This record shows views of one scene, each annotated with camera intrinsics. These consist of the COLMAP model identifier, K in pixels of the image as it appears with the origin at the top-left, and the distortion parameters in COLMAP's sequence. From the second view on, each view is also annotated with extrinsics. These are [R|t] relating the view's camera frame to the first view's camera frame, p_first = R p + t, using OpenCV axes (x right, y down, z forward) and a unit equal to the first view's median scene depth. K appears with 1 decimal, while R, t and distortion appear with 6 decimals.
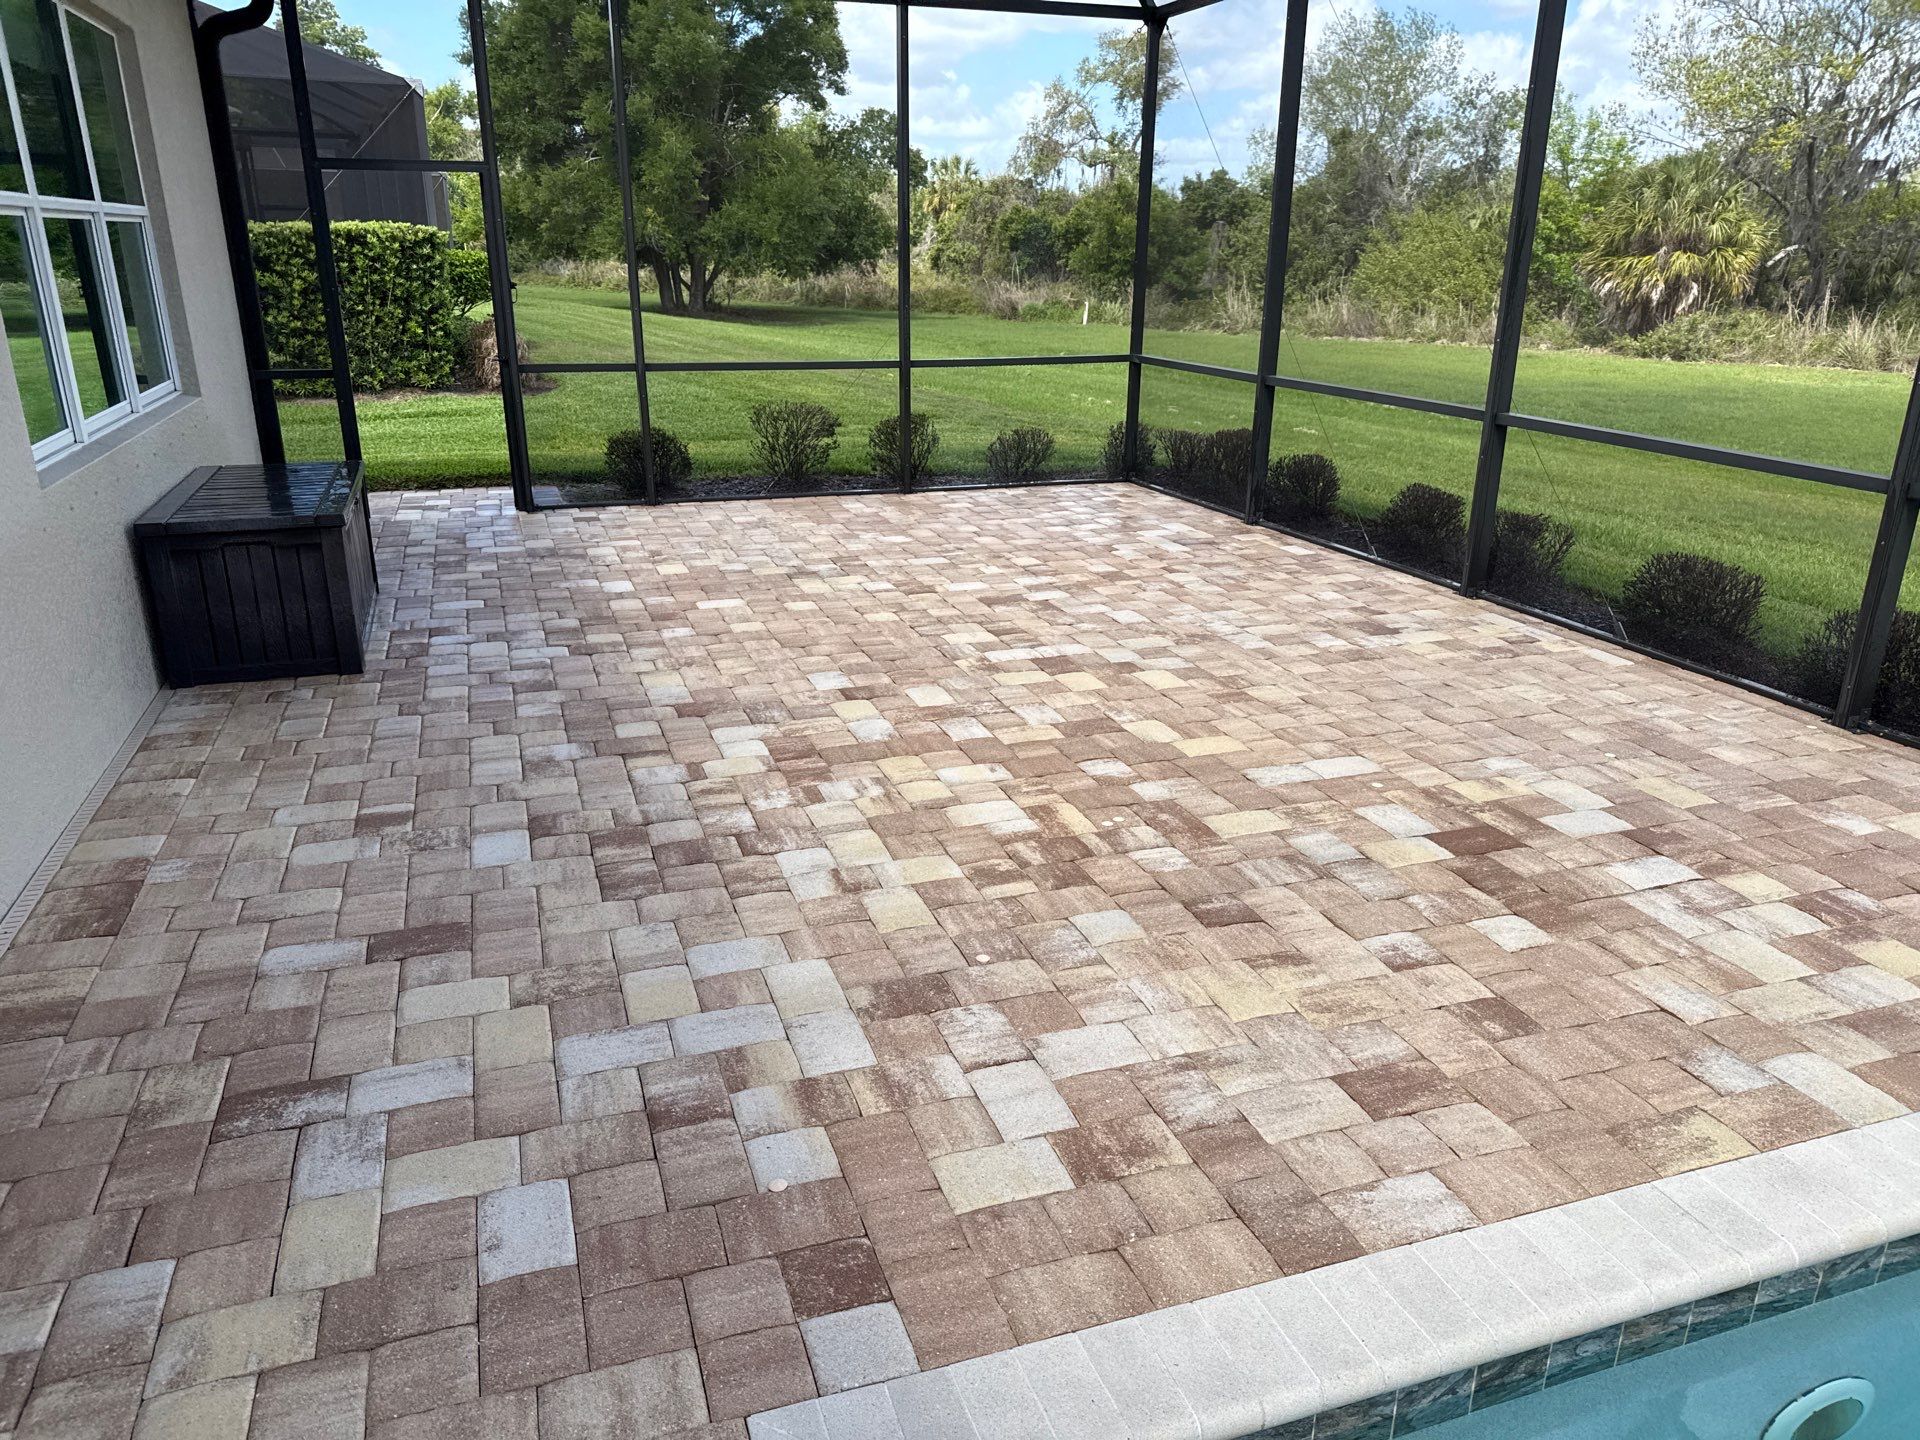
lens RADIAL K [[1329.8, 0, 954.3], [0, 1329.8, 717.1], [0, 0, 1]] dist [0.076616, -0.099108]
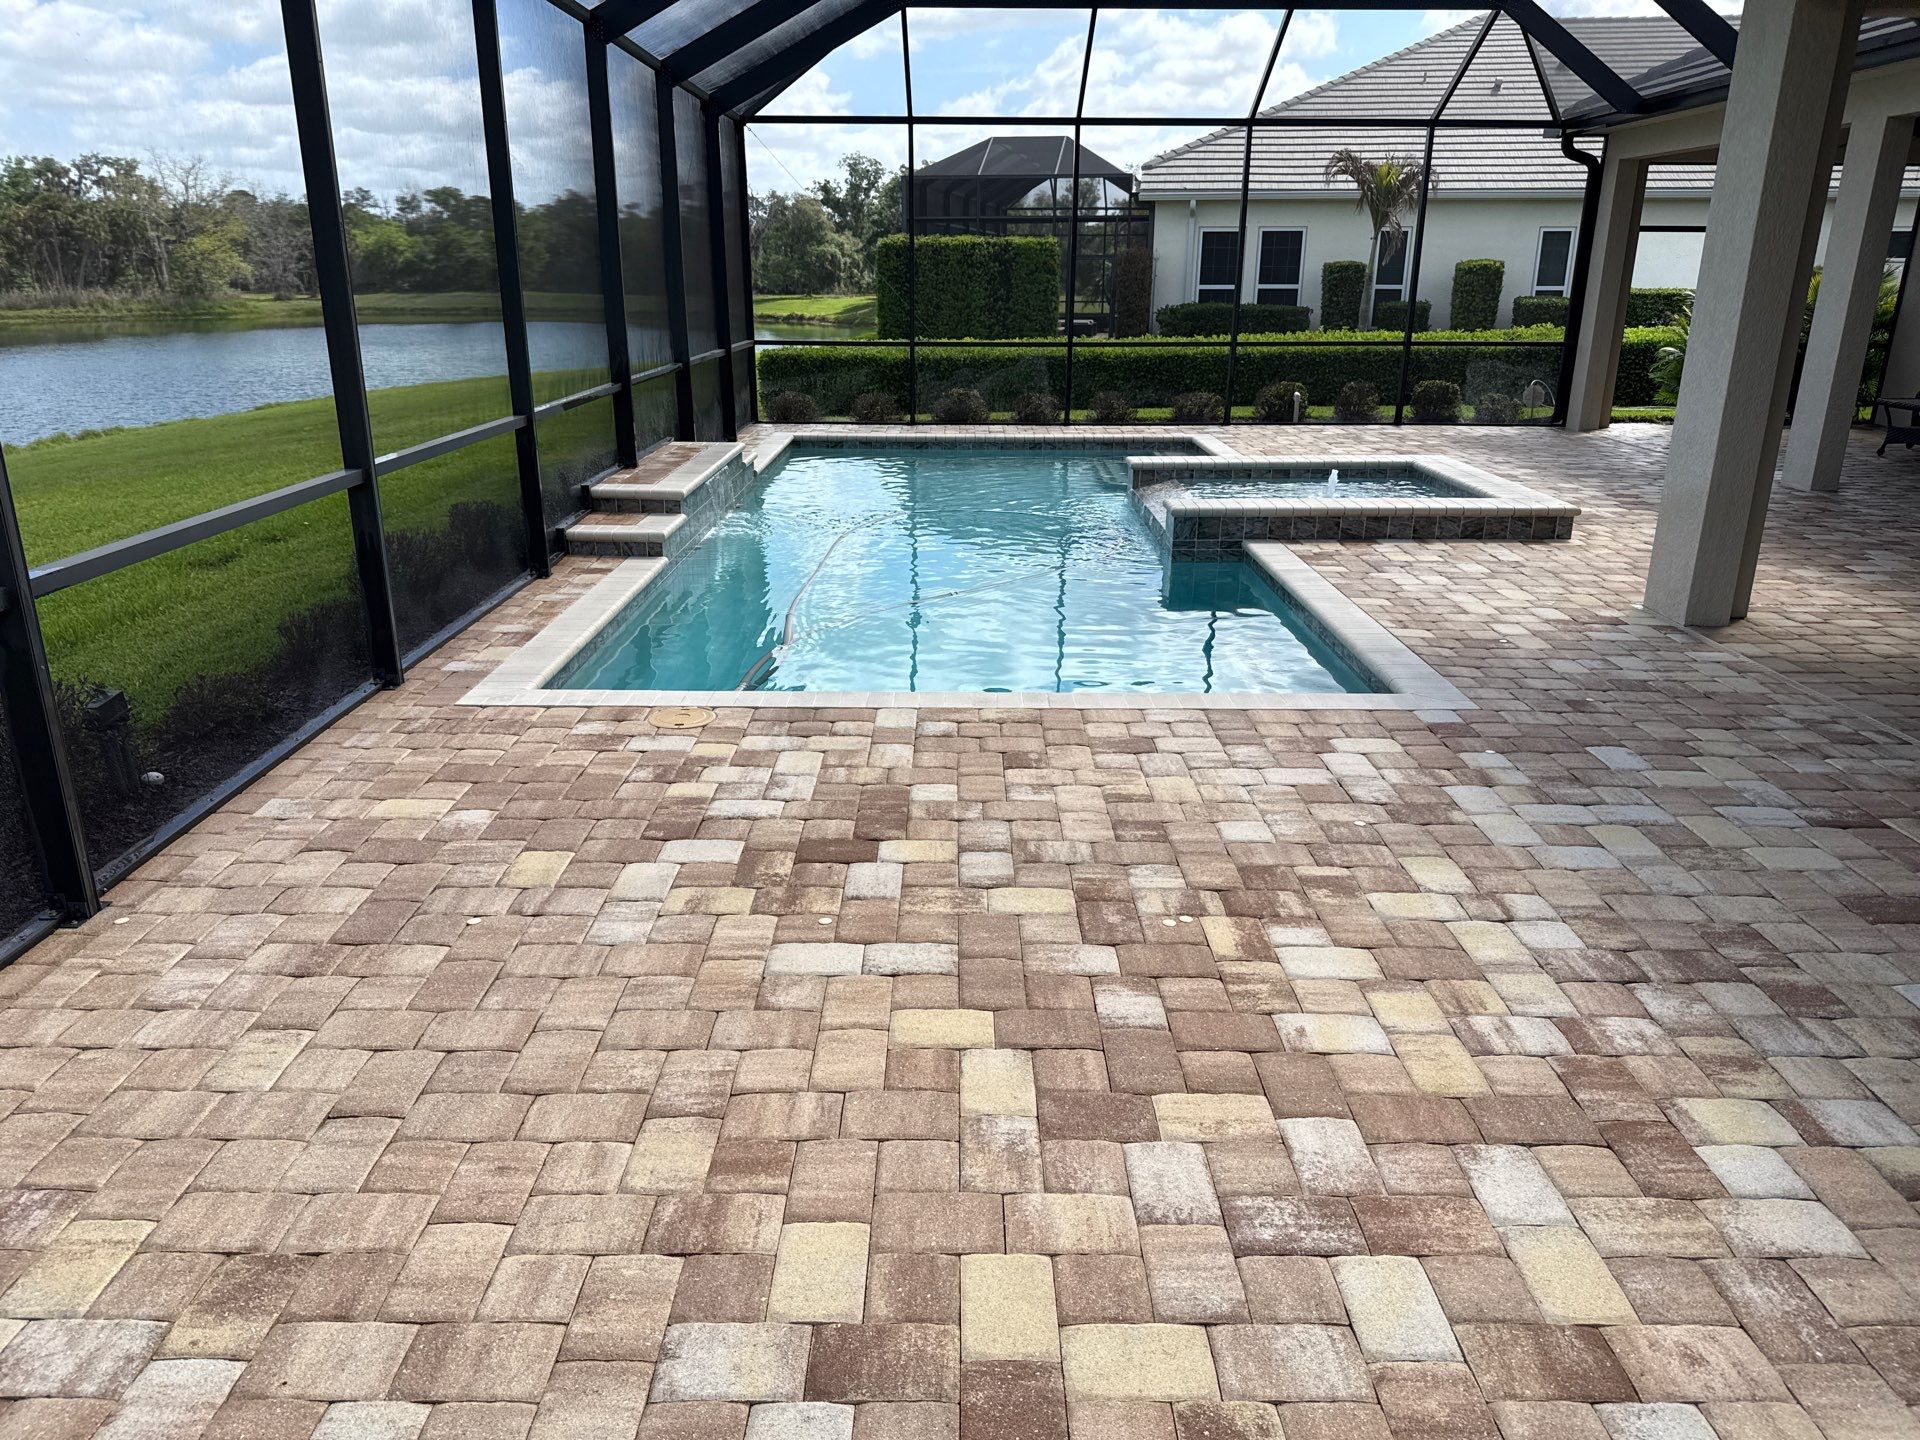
lens RADIAL K [[1329.8, 0, 954.3], [0, 1329.8, 717.1], [0, 0, 1]] dist [0.076616, -0.099108]
pose [[-0.944771, -0.110339, 0.308599, 0.002427], [0.101184, 0.797414, 0.594889, -0.439021], [-0.311720, 0.593259, -0.742209, 1.256190]]
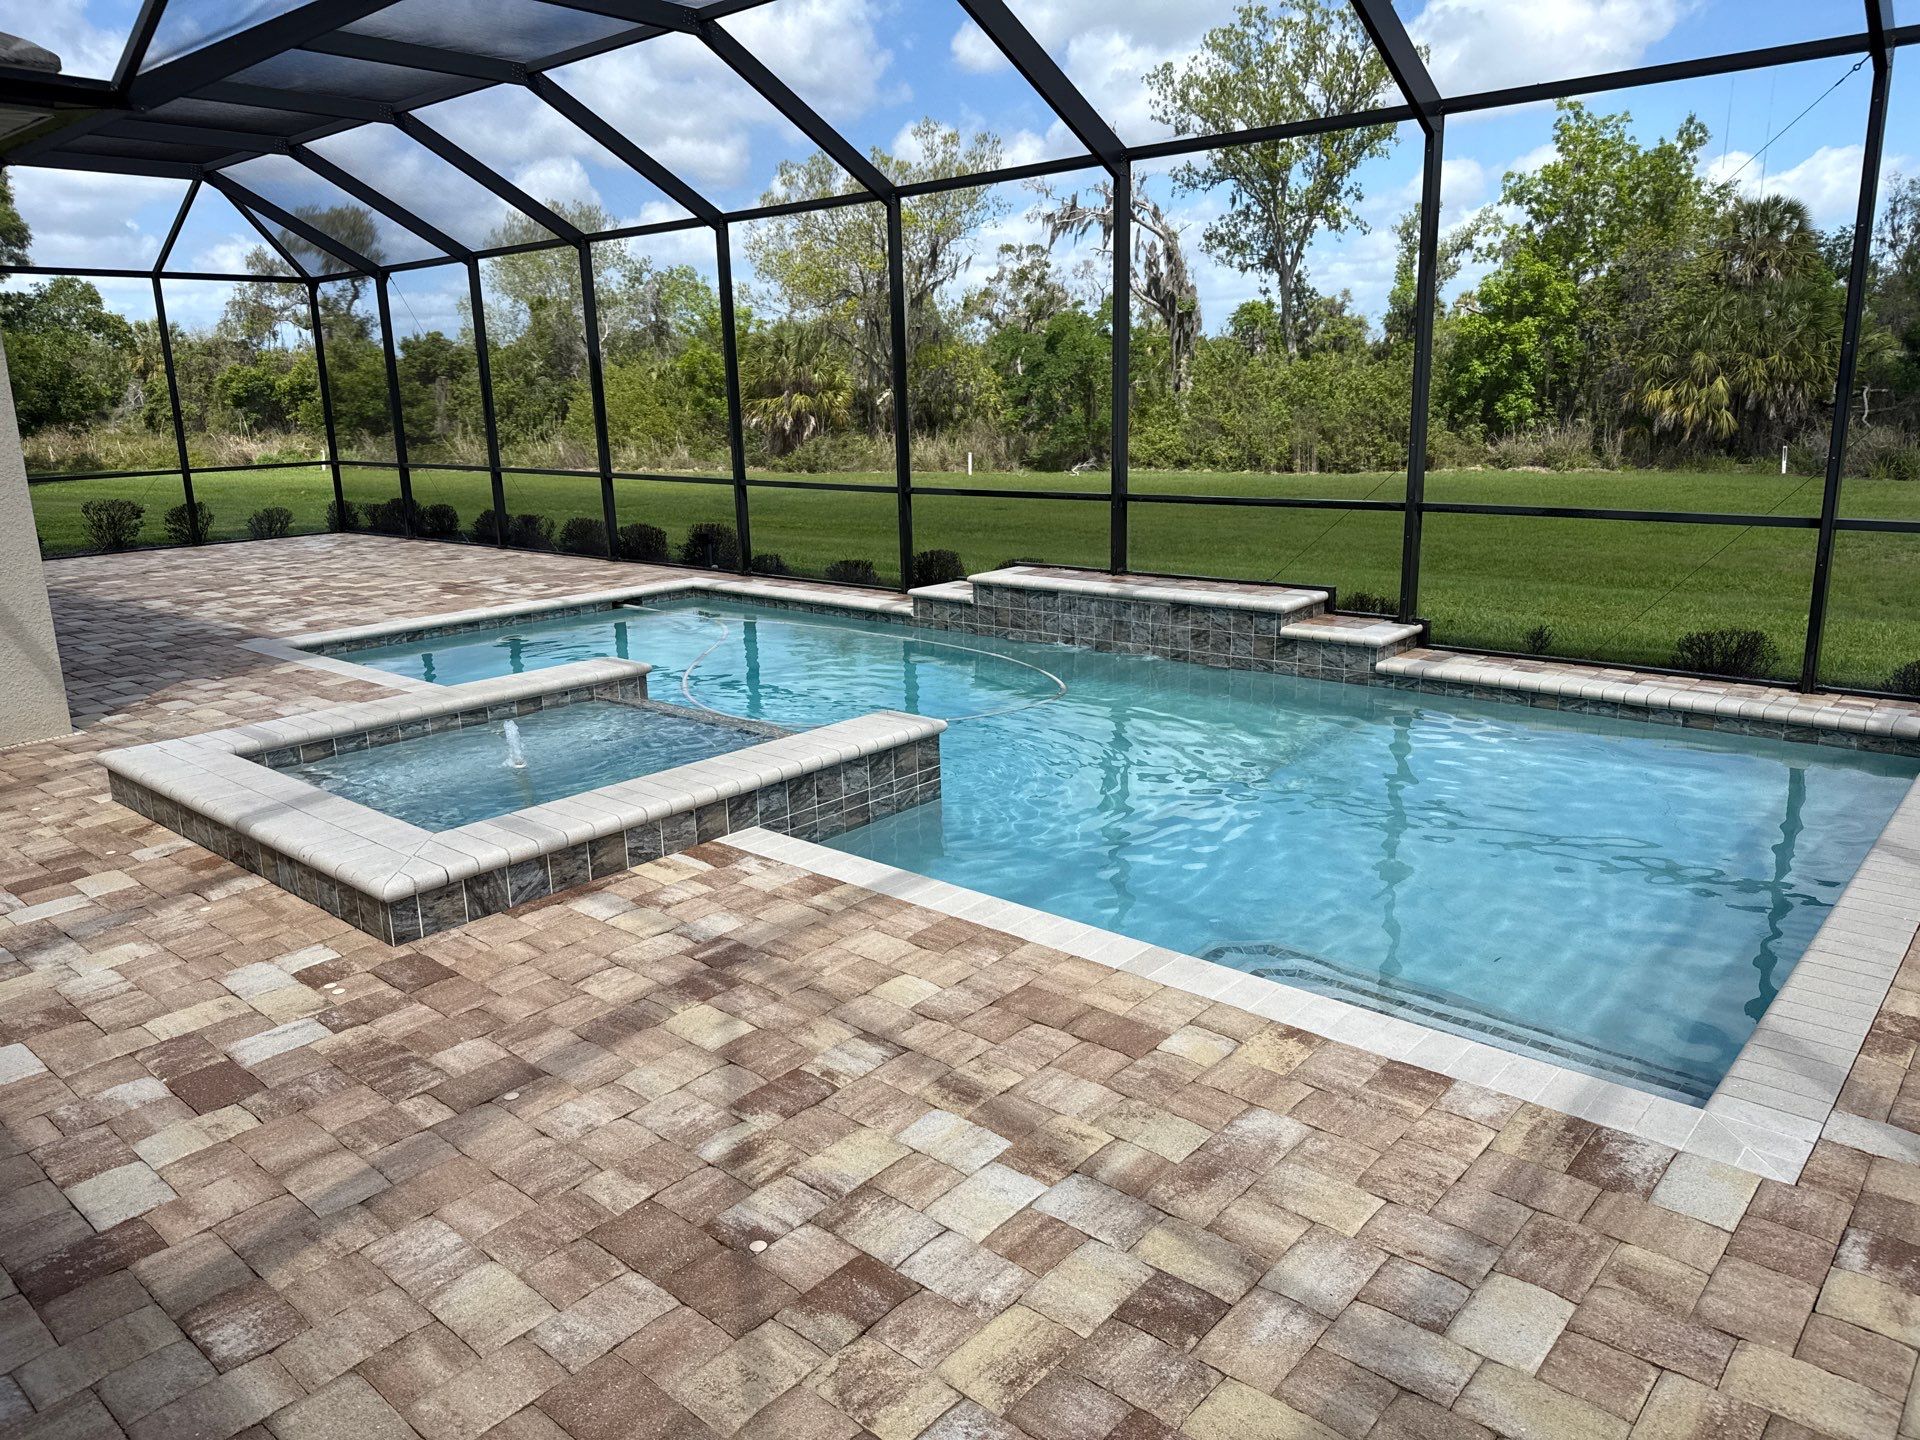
lens RADIAL K [[1327.8, 0, 960.0], [0, 1327.8, 720.0], [0, 0, 1]] dist [0.085398, -0.113034]
pose [[0.865578, -0.149912, 0.477809, -0.081447], [0.196682, 0.979239, -0.049066, 0.562263], [-0.460534, 0.136447, 0.877092, -1.577181]]
